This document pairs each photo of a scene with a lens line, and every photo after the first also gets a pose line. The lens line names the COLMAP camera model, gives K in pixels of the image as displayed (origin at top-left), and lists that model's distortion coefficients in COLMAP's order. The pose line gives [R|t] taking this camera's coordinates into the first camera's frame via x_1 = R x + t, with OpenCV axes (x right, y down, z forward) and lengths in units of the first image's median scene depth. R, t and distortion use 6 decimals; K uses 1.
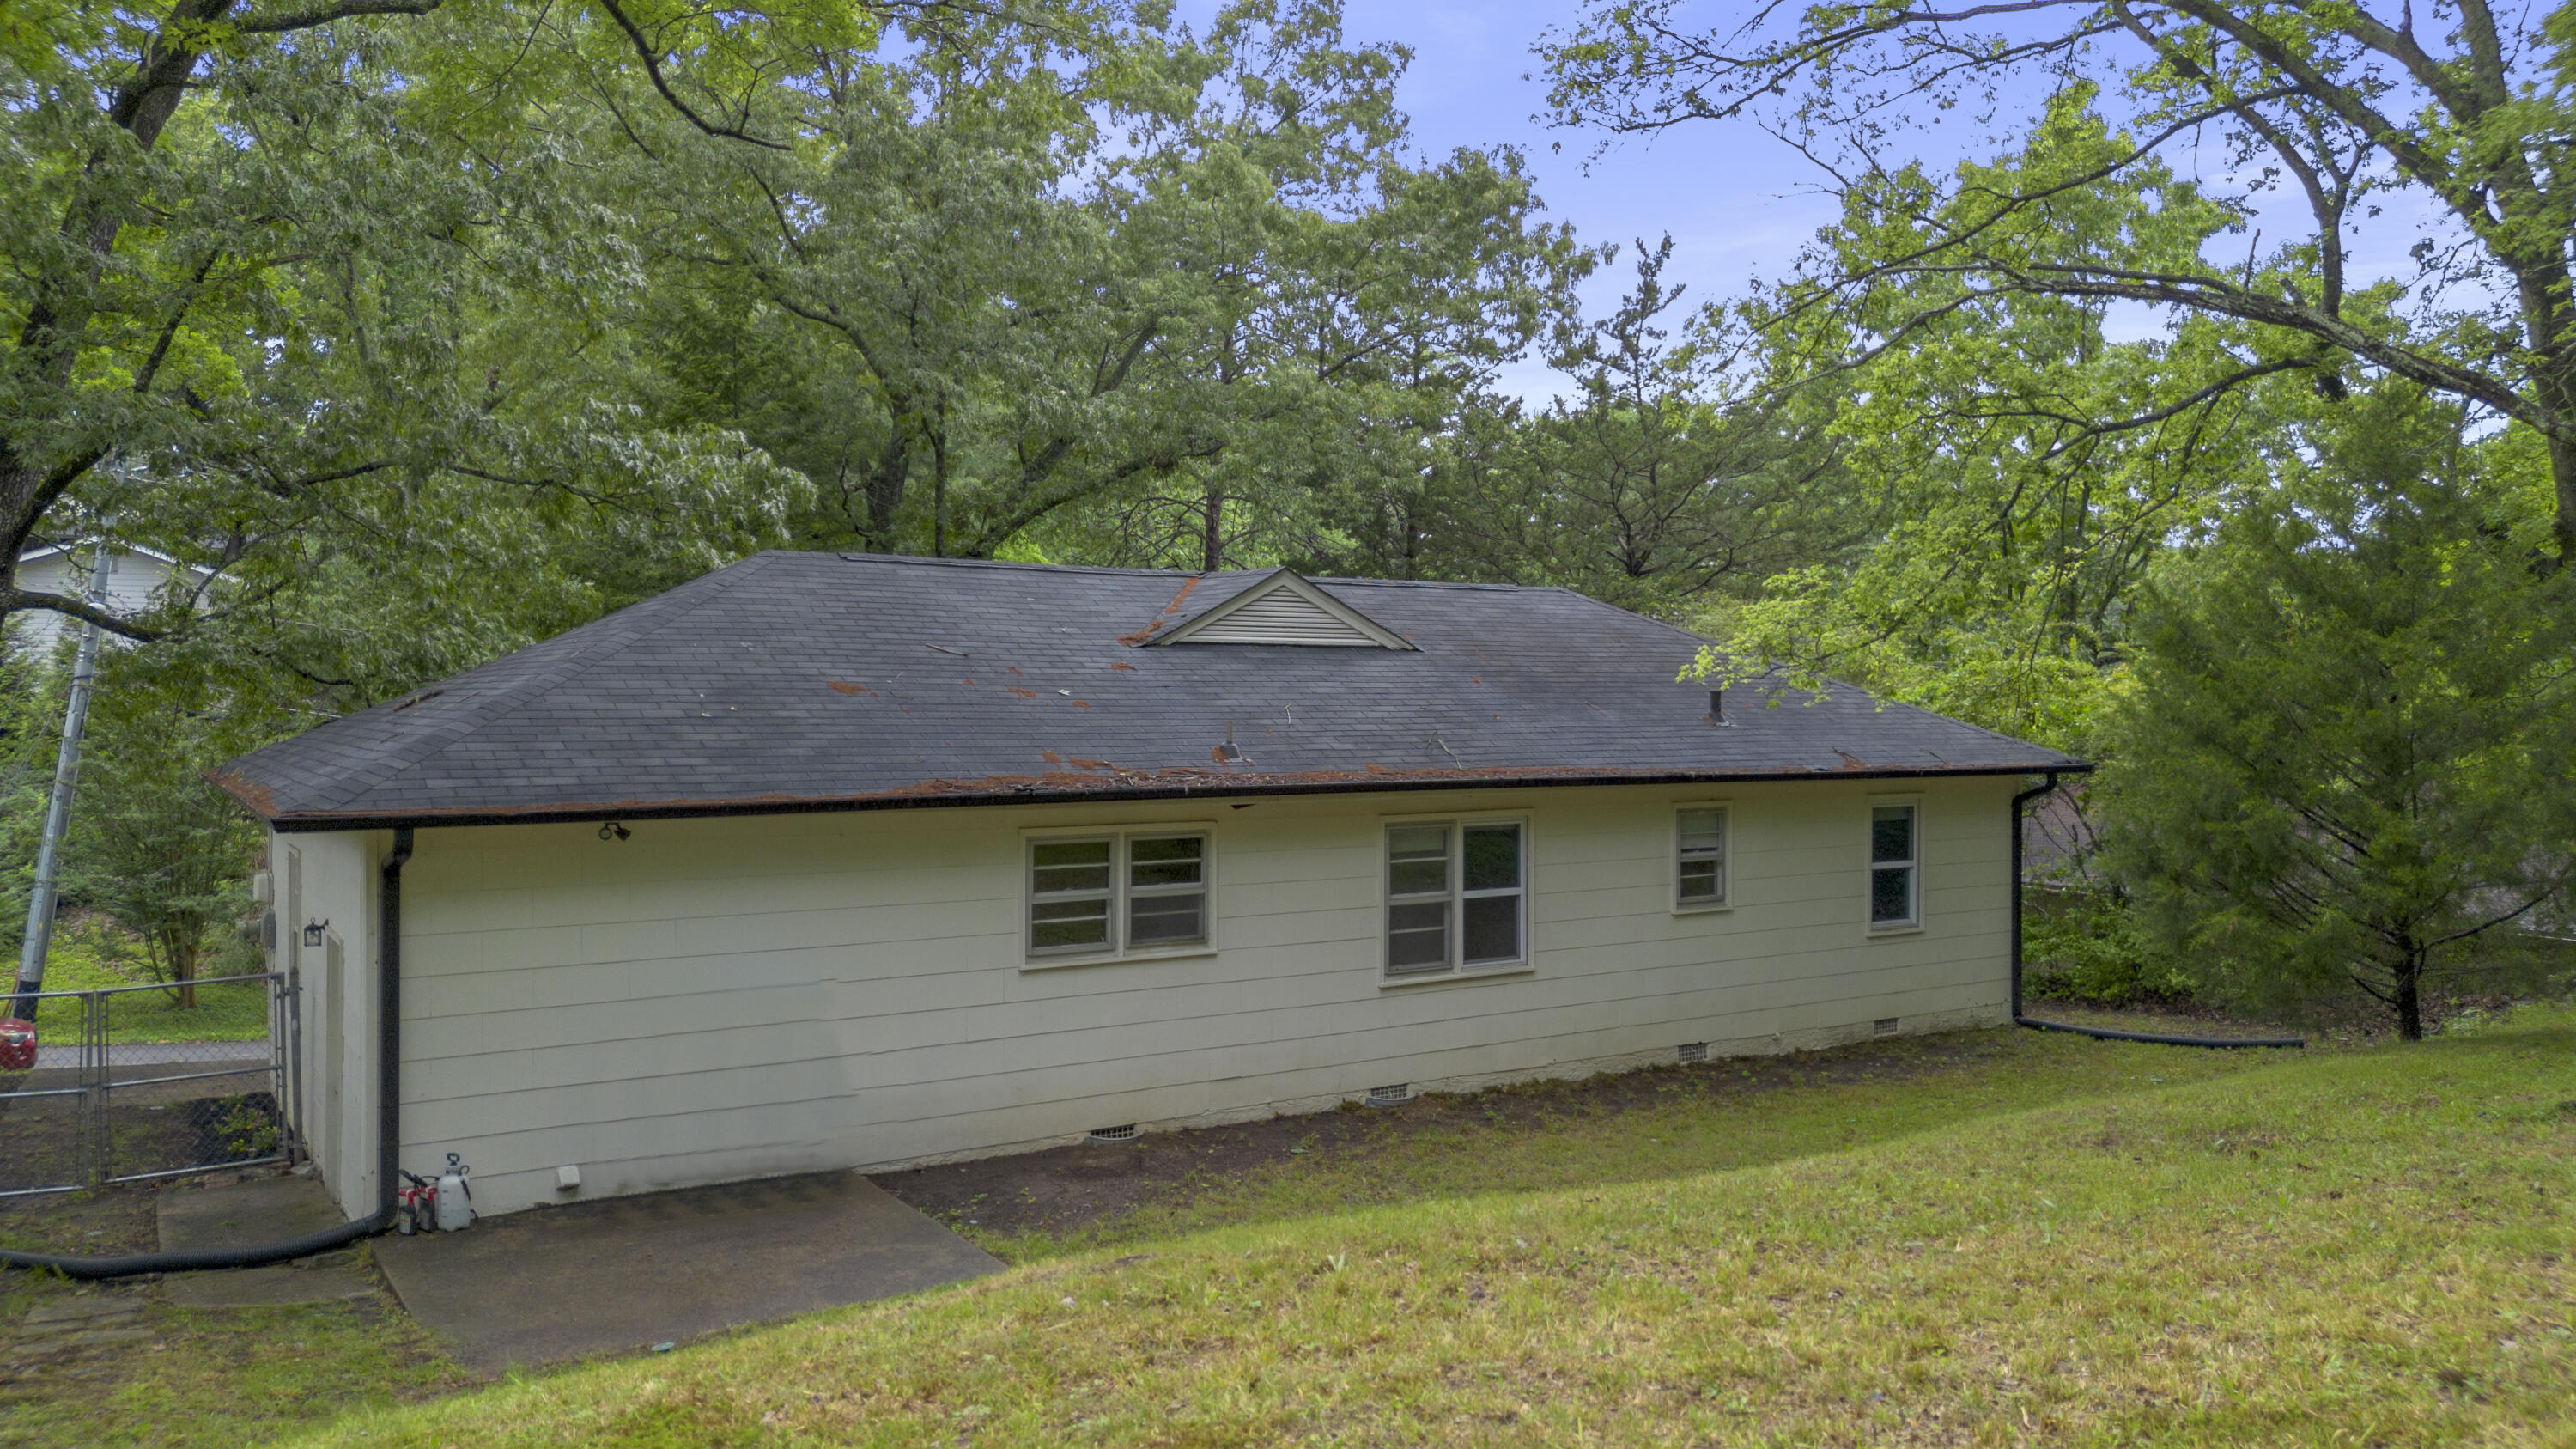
lens RADIAL K [[1810.2, 0, 1289.2], [0, 1810.2, 718.7], [0, 0, 1]] dist [0.107090, -0.105720]
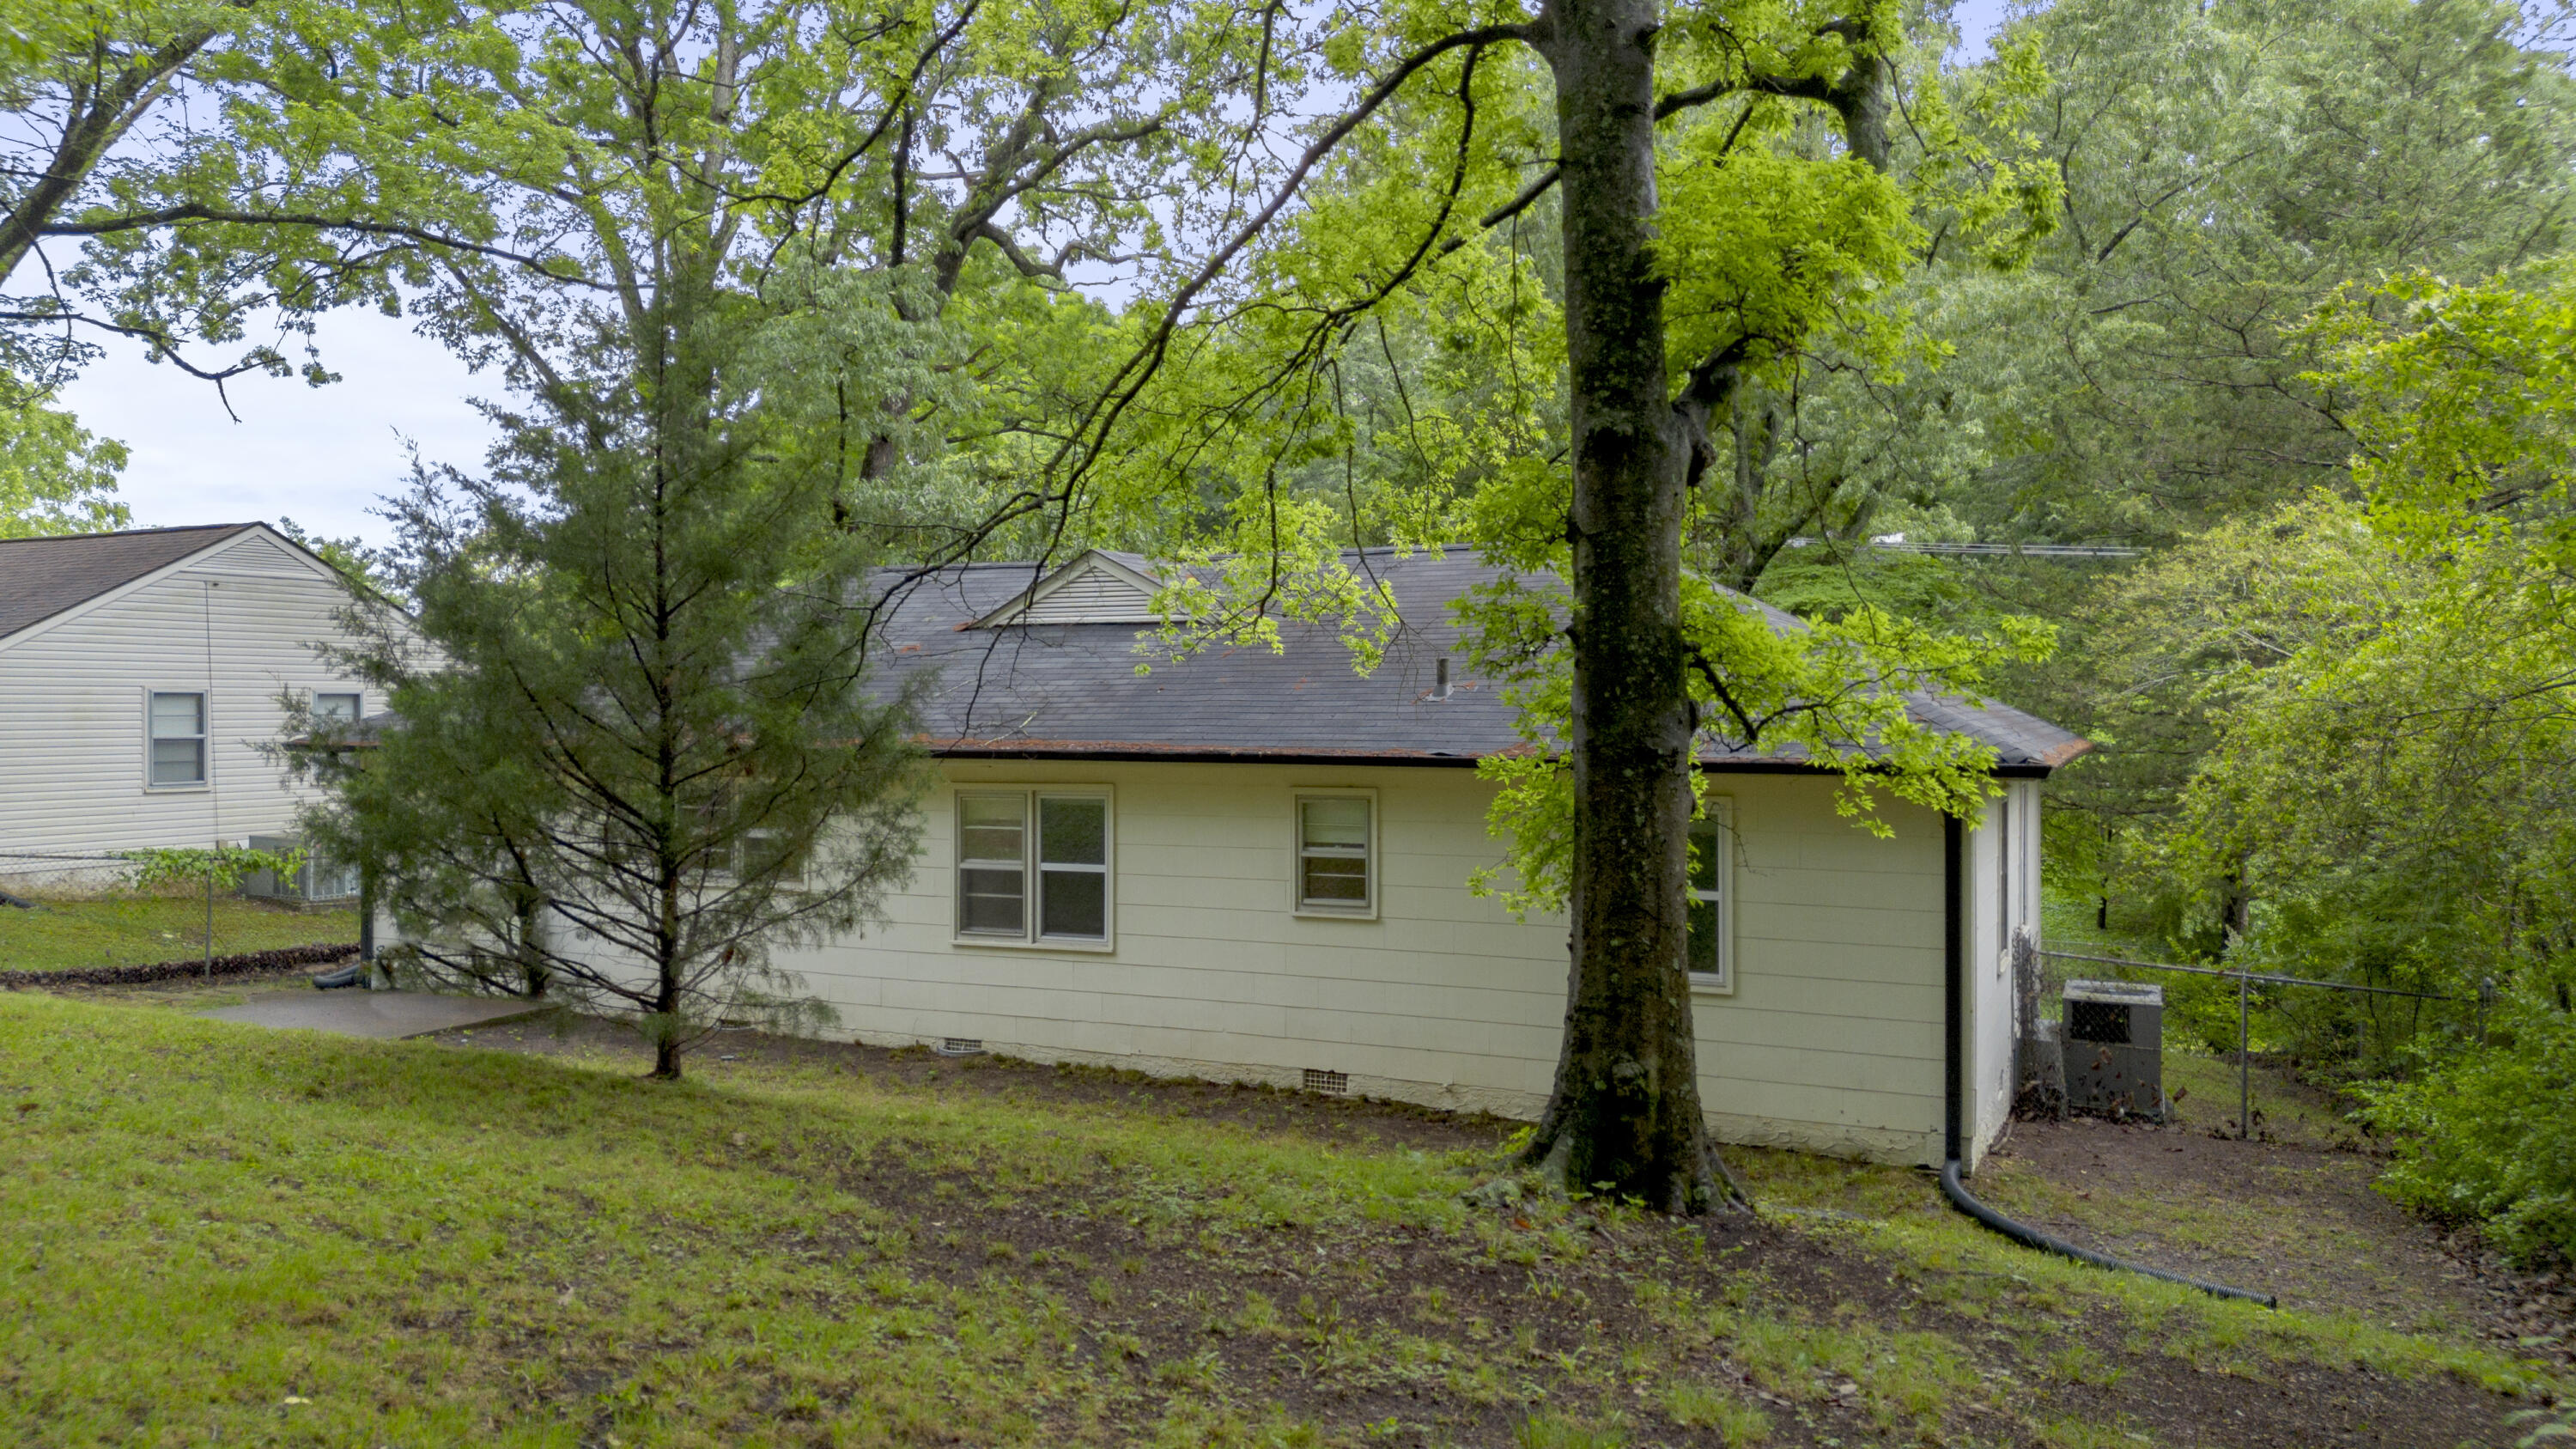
lens RADIAL K [[1810.2, 0, 1289.2], [0, 1810.2, 718.7], [0, 0, 1]] dist [0.107090, -0.105720]
pose [[0.518521, 0.007865, -0.855029, 1.032754], [-0.001926, 0.999966, 0.008030, 0.006367], [0.855063, -0.002517, 0.518519, 0.596534]]
